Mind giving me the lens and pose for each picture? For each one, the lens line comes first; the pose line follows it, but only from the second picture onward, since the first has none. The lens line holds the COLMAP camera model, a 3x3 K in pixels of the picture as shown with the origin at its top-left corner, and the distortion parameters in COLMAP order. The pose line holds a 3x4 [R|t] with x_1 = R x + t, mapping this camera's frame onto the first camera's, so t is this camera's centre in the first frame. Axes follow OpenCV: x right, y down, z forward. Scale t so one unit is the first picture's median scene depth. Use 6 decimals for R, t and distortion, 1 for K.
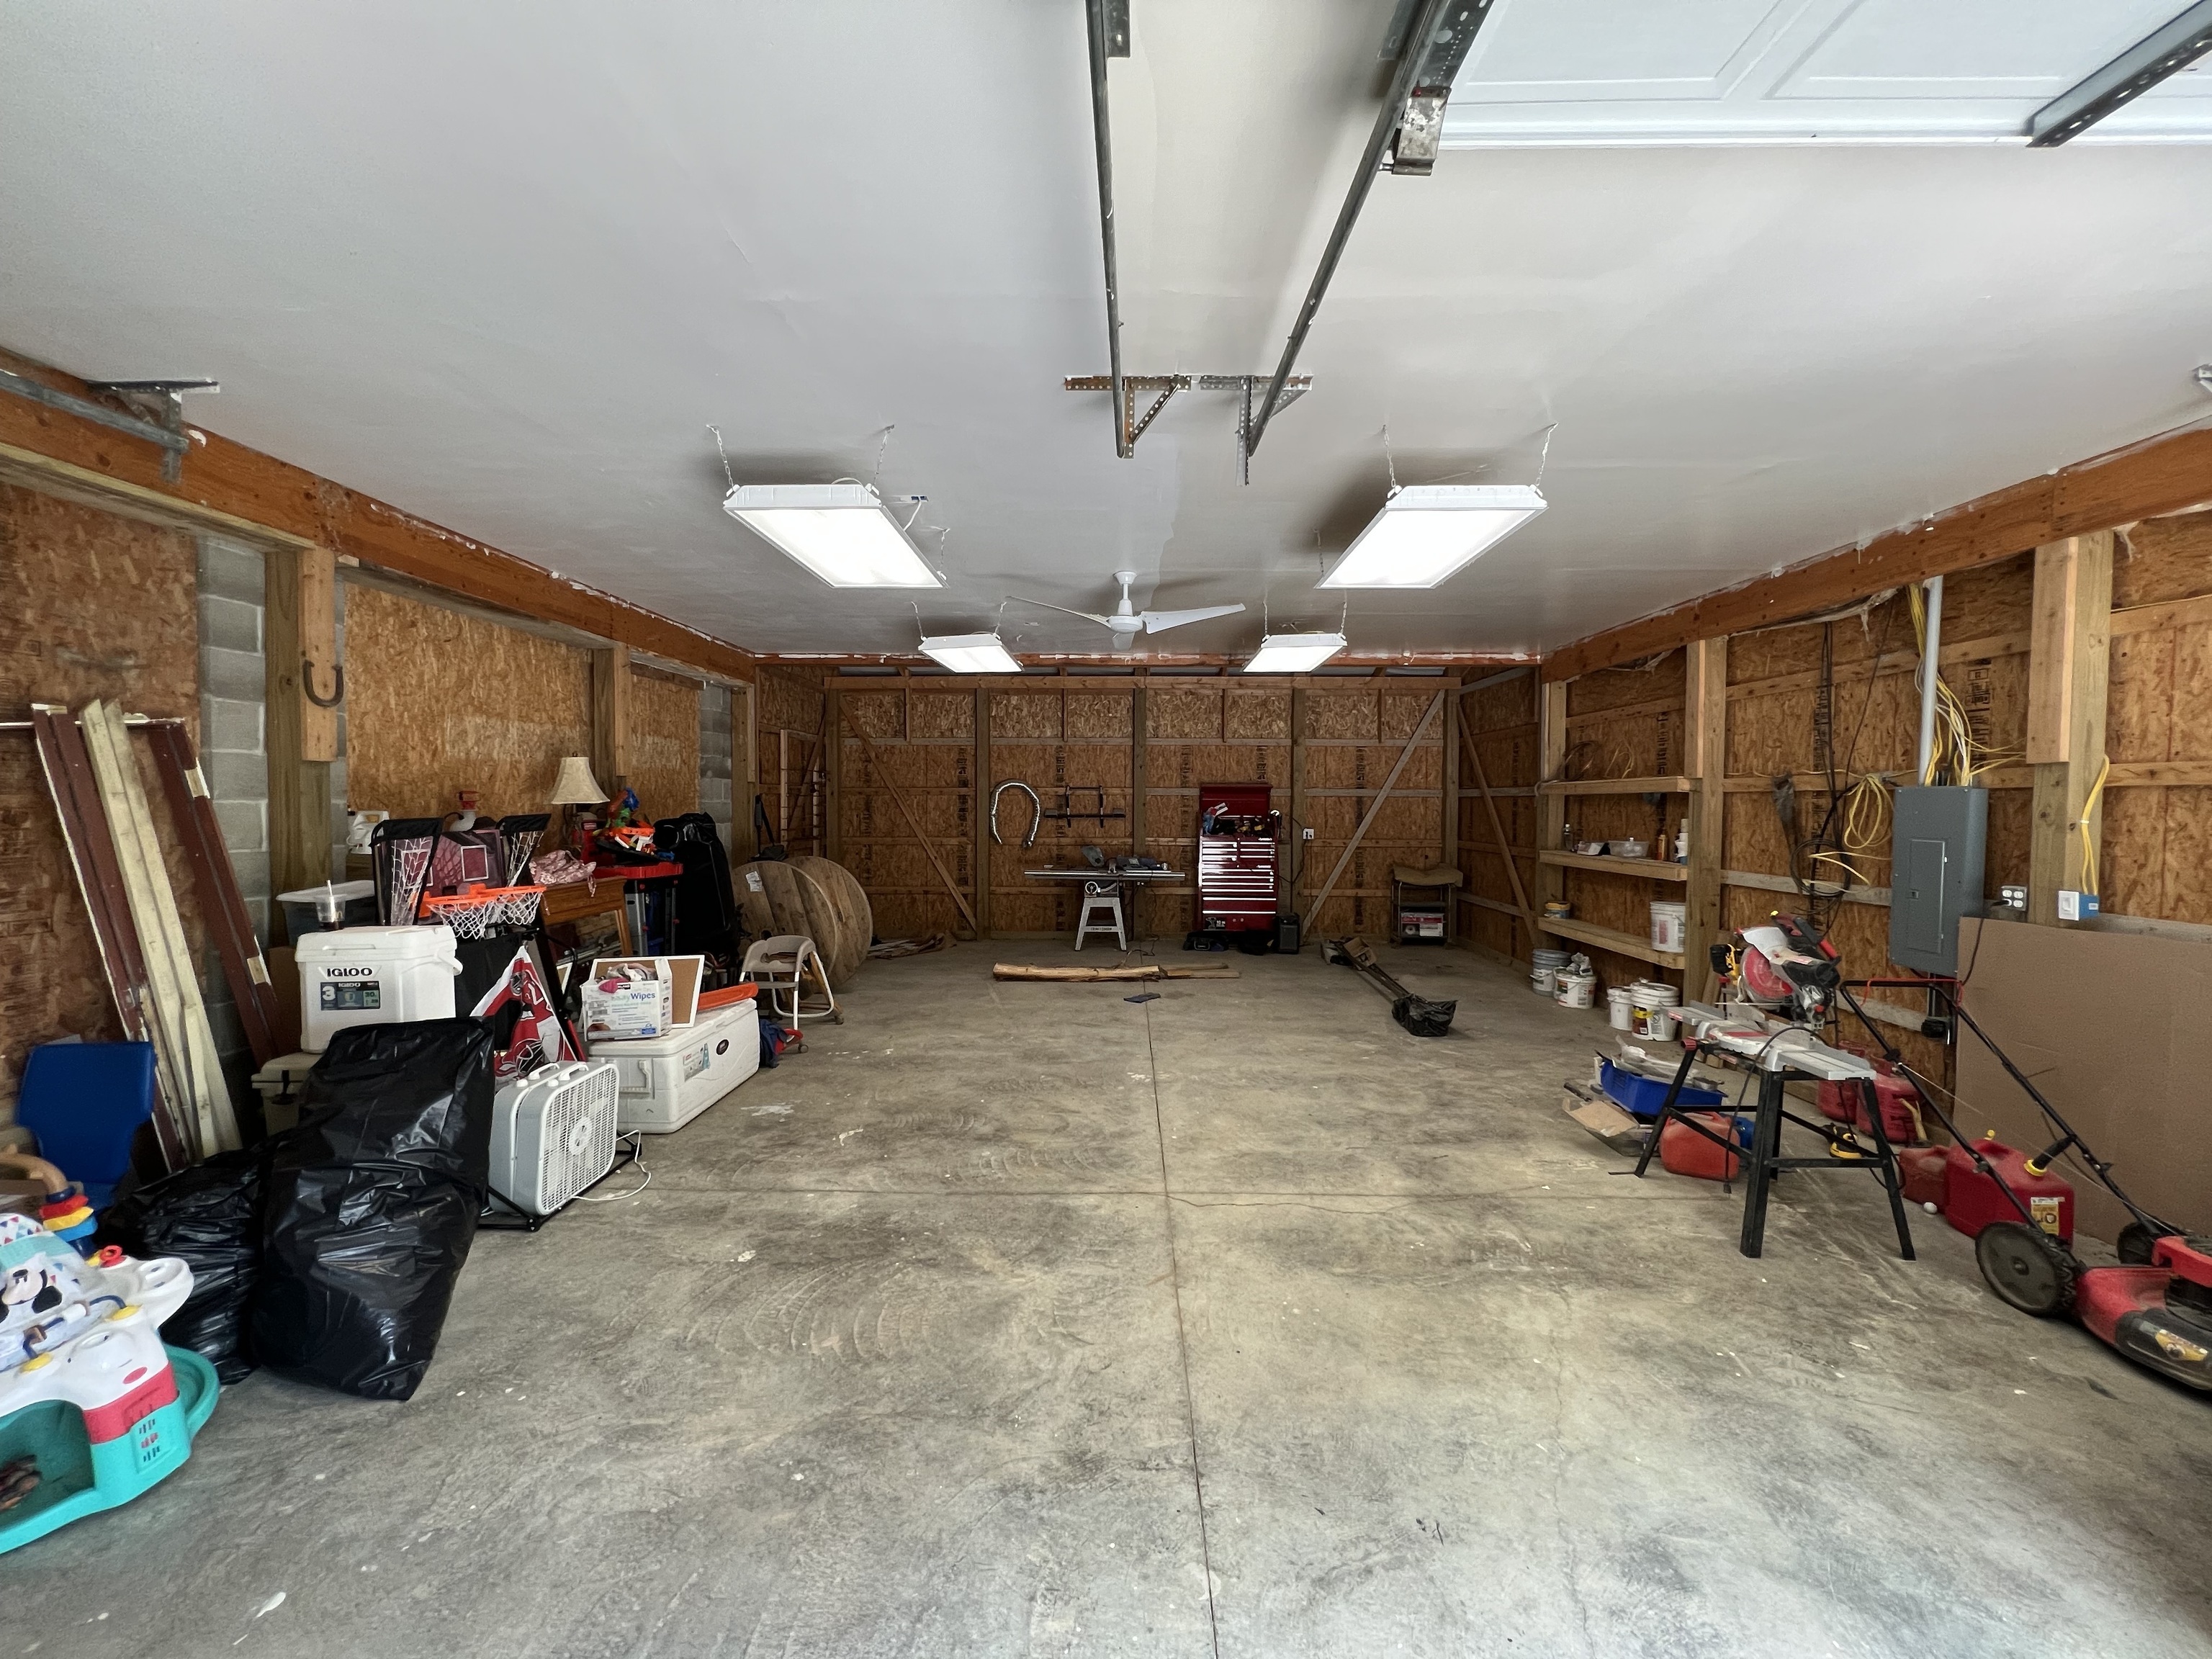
lens RADIAL K [[880.8, 0, 1104.0], [0, 880.8, 832.6], [0, 0, 1]] dist [-0.004775, 0.001258]
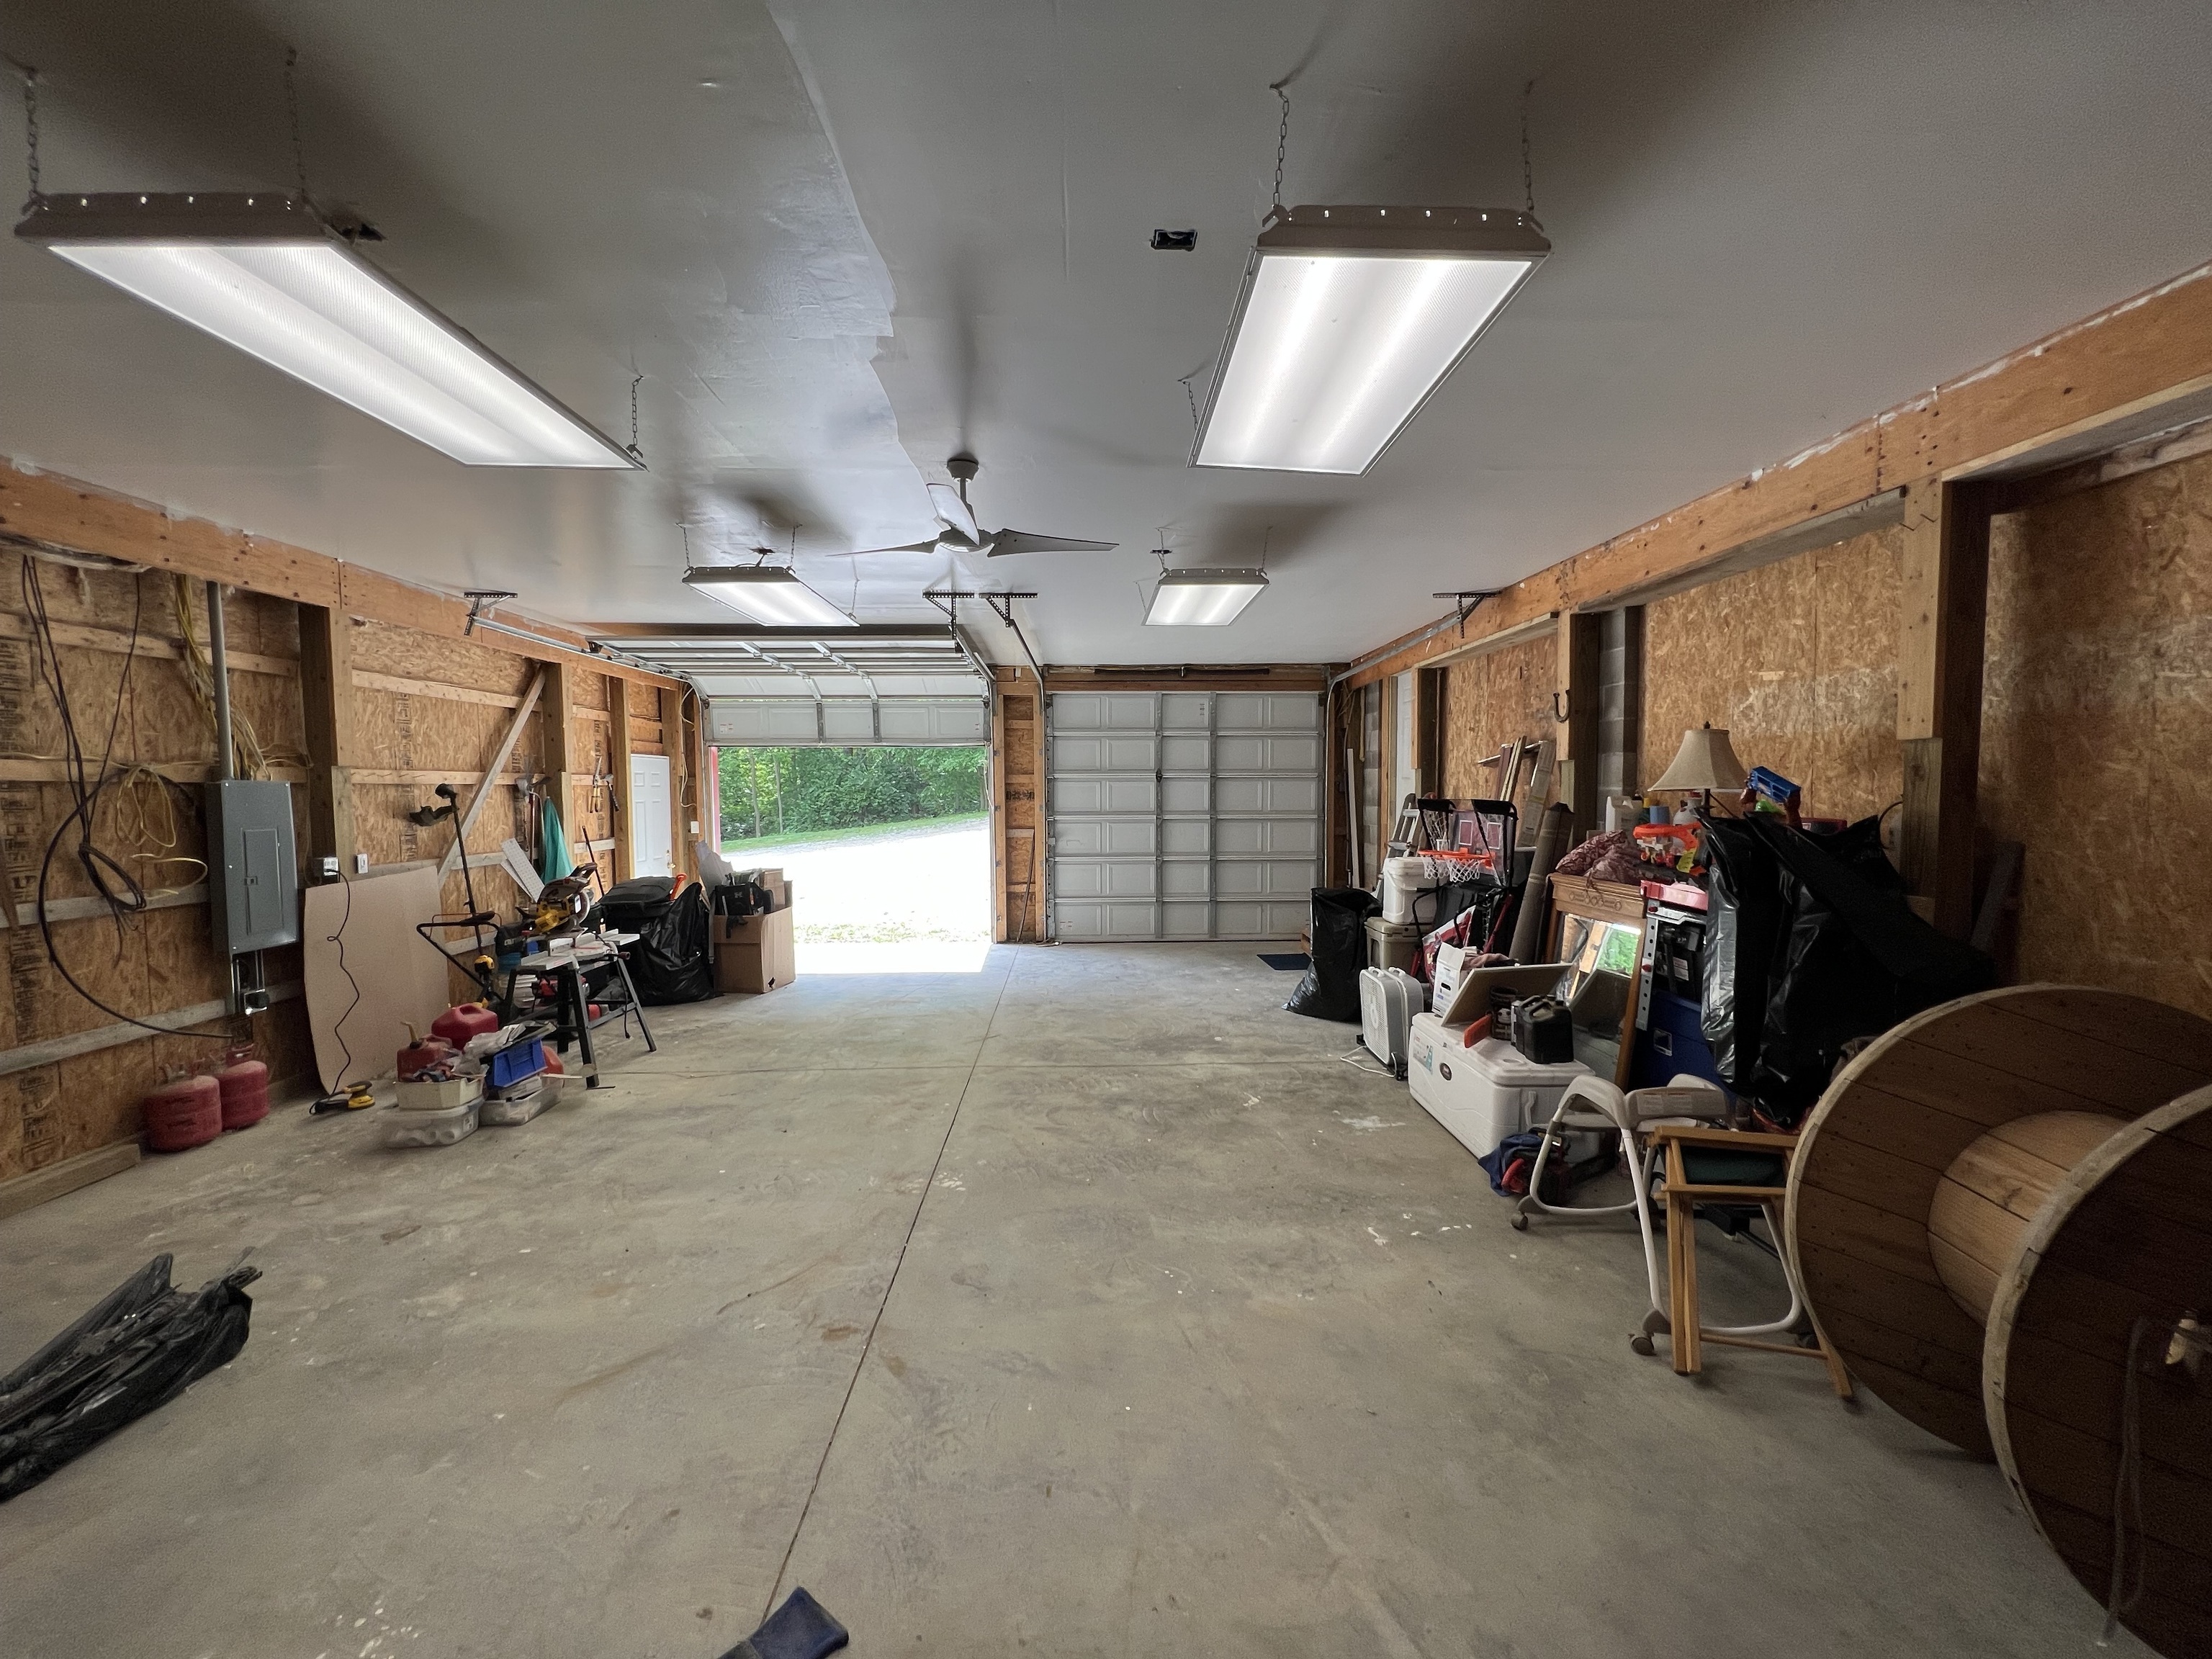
lens RADIAL K [[880.8, 0, 1106.3], [0, 880.8, 833.5], [0, 0, 1]] dist [-0.004775, 0.001258]
pose [[-0.998548, 0.007142, -0.053392, -0.059856], [0.002430, 0.996135, 0.087803, -0.077462], [0.053813, 0.087546, -0.994706, 2.061967]]
